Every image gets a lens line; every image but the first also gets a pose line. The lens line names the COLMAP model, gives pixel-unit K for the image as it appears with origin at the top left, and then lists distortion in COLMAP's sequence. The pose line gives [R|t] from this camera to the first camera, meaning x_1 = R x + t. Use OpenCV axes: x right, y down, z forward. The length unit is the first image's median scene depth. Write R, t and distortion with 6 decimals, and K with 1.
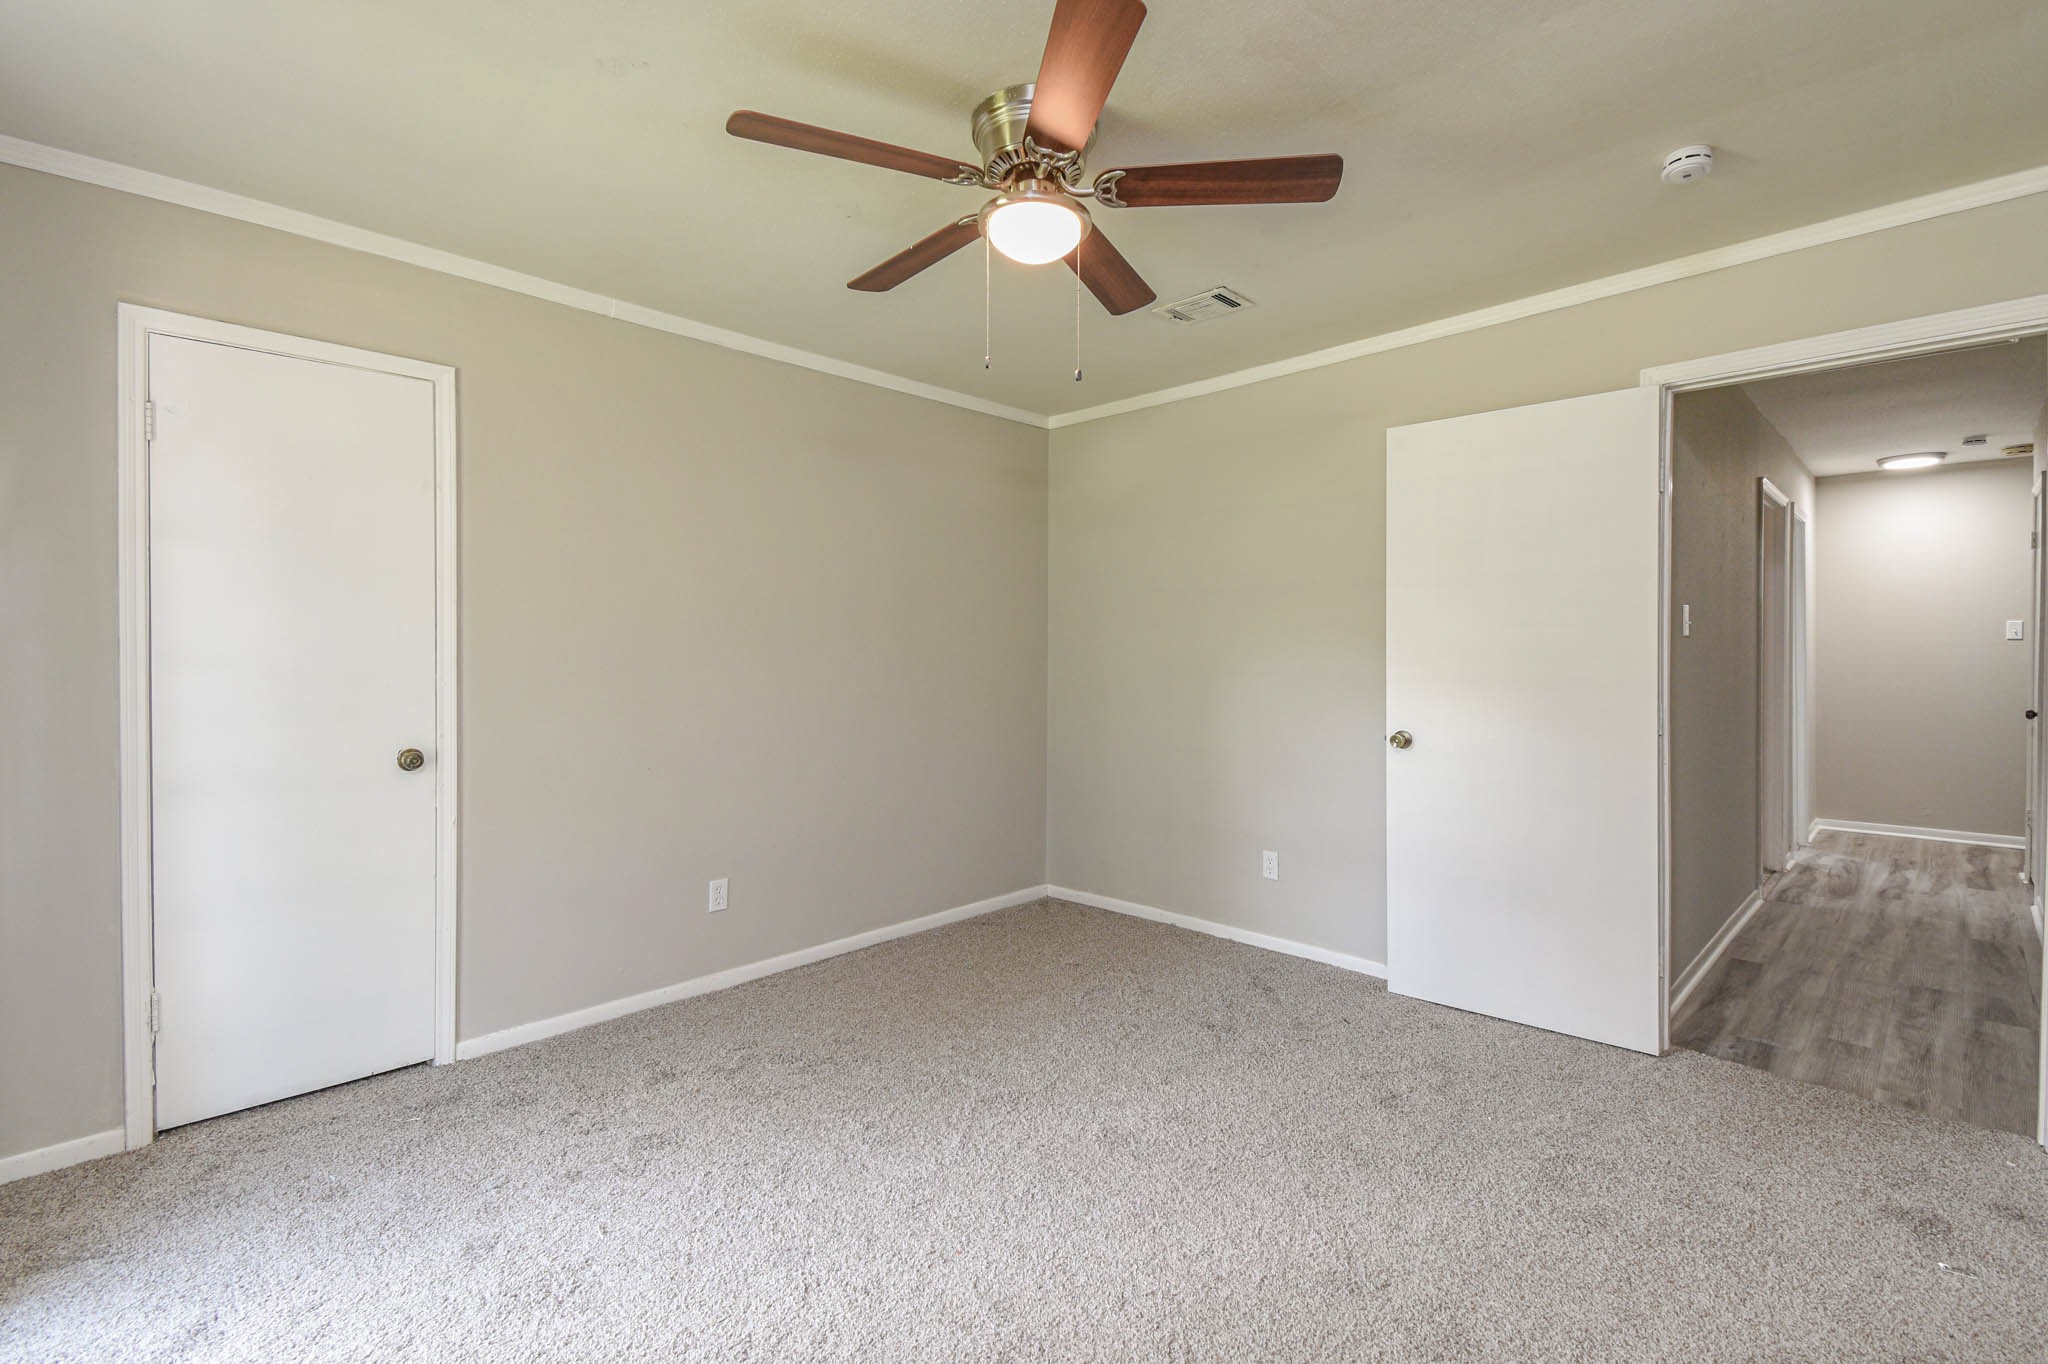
lens RADIAL K [[932.2, 0, 1003.7], [0, 932.2, 658.1], [0, 0, 1]] dist [0.053883, -0.036813]
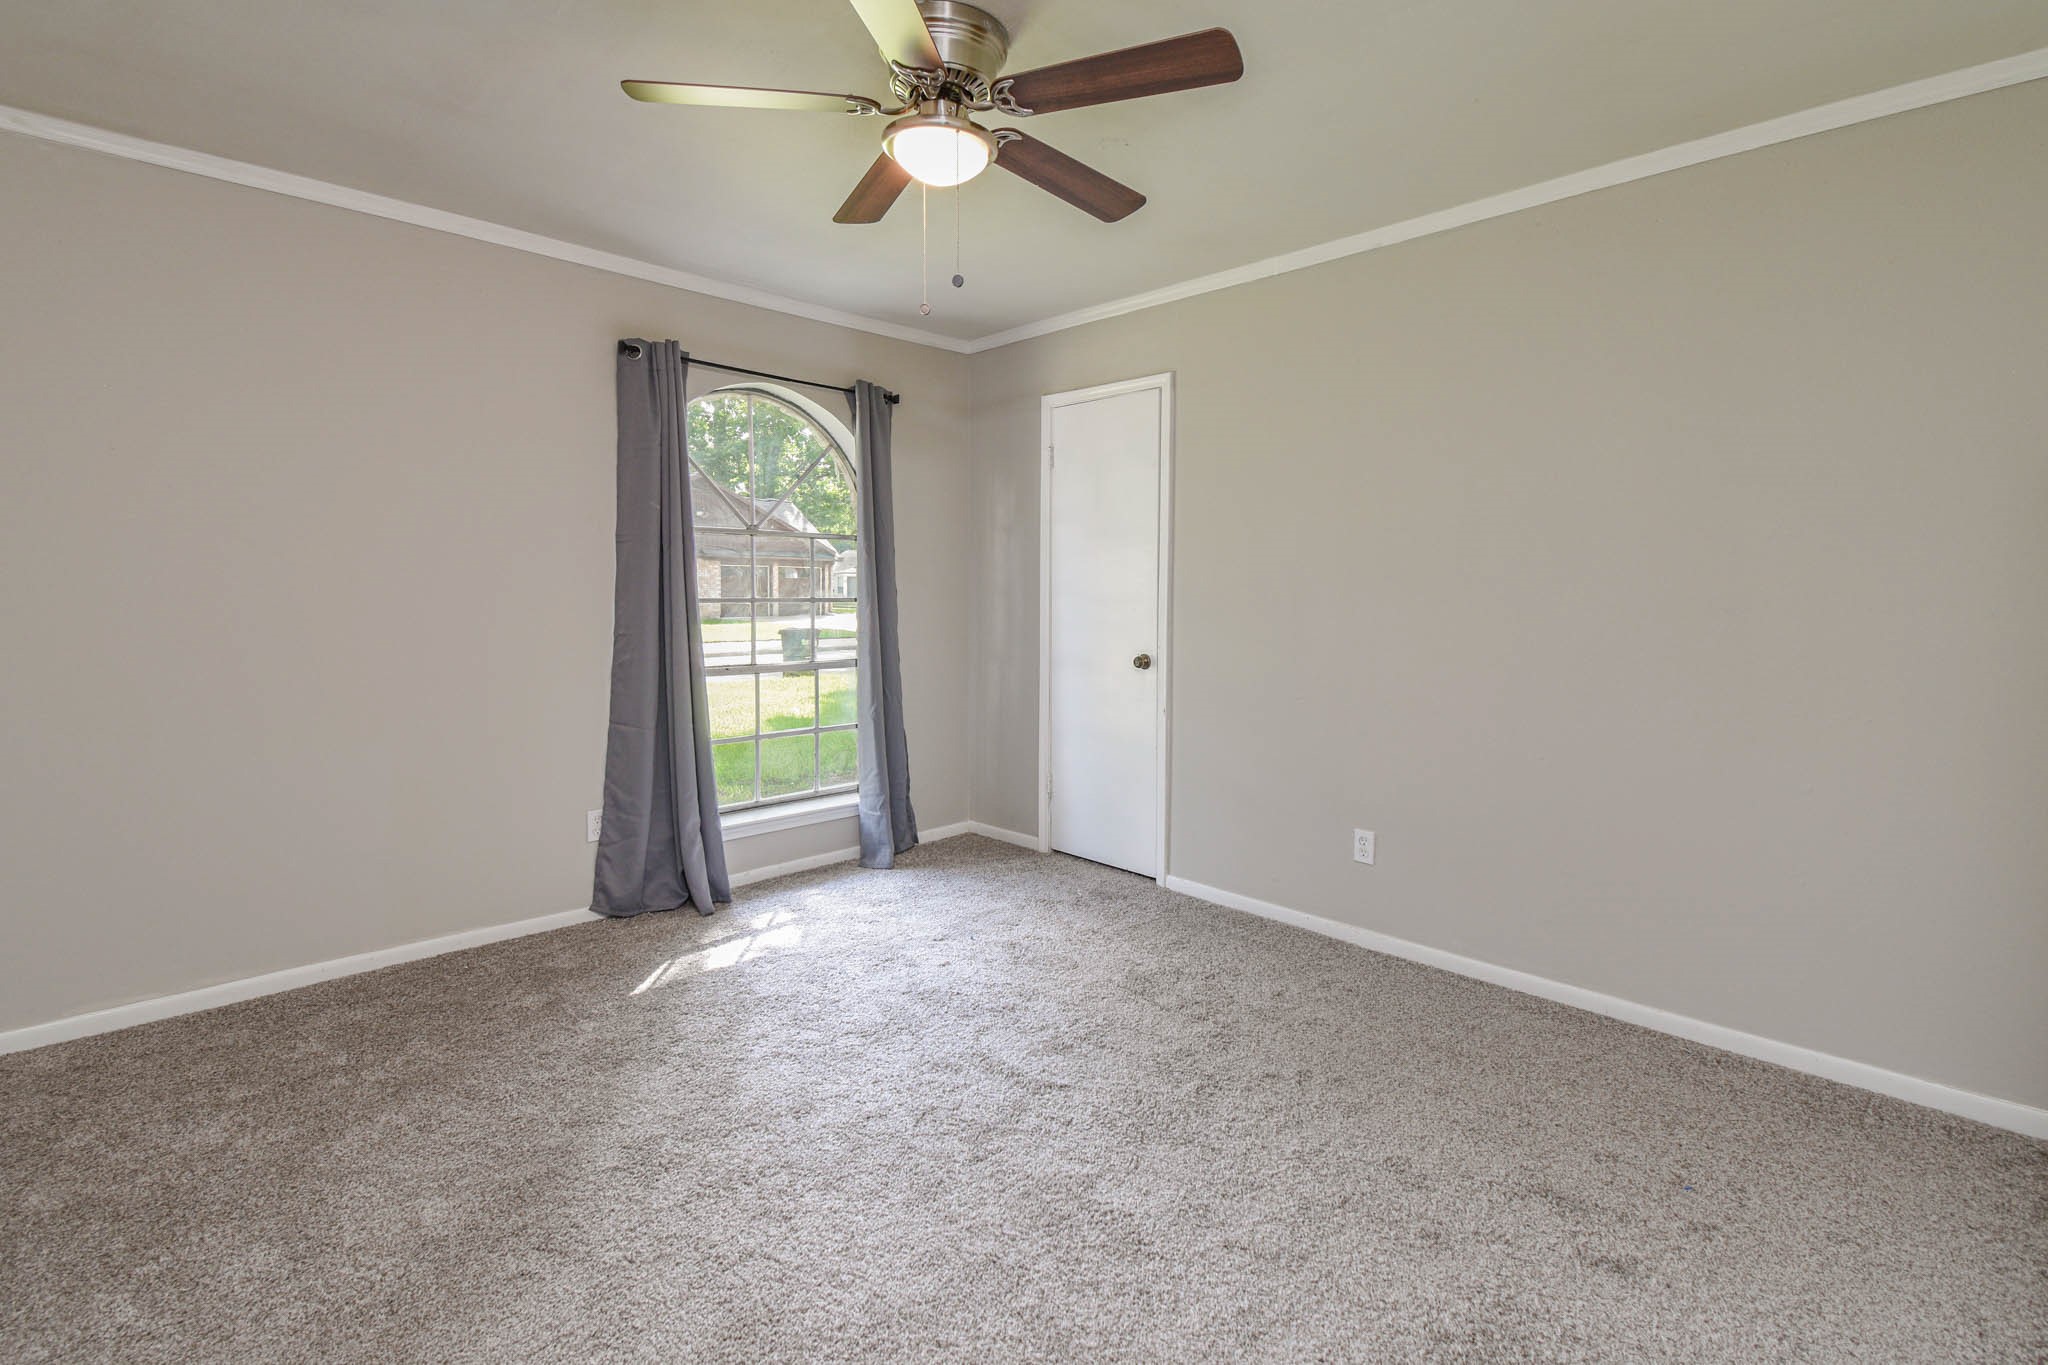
lens RADIAL K [[932.2, 0, 1003.7], [0, 932.2, 658.6], [0, 0, 1]] dist [0.053883, -0.036813]
pose [[-0.008995, 0.083998, -0.996425, 0.770766], [-0.006109, 0.996442, 0.084055, -0.017576], [0.999941, 0.006843, -0.008450, 0.800649]]
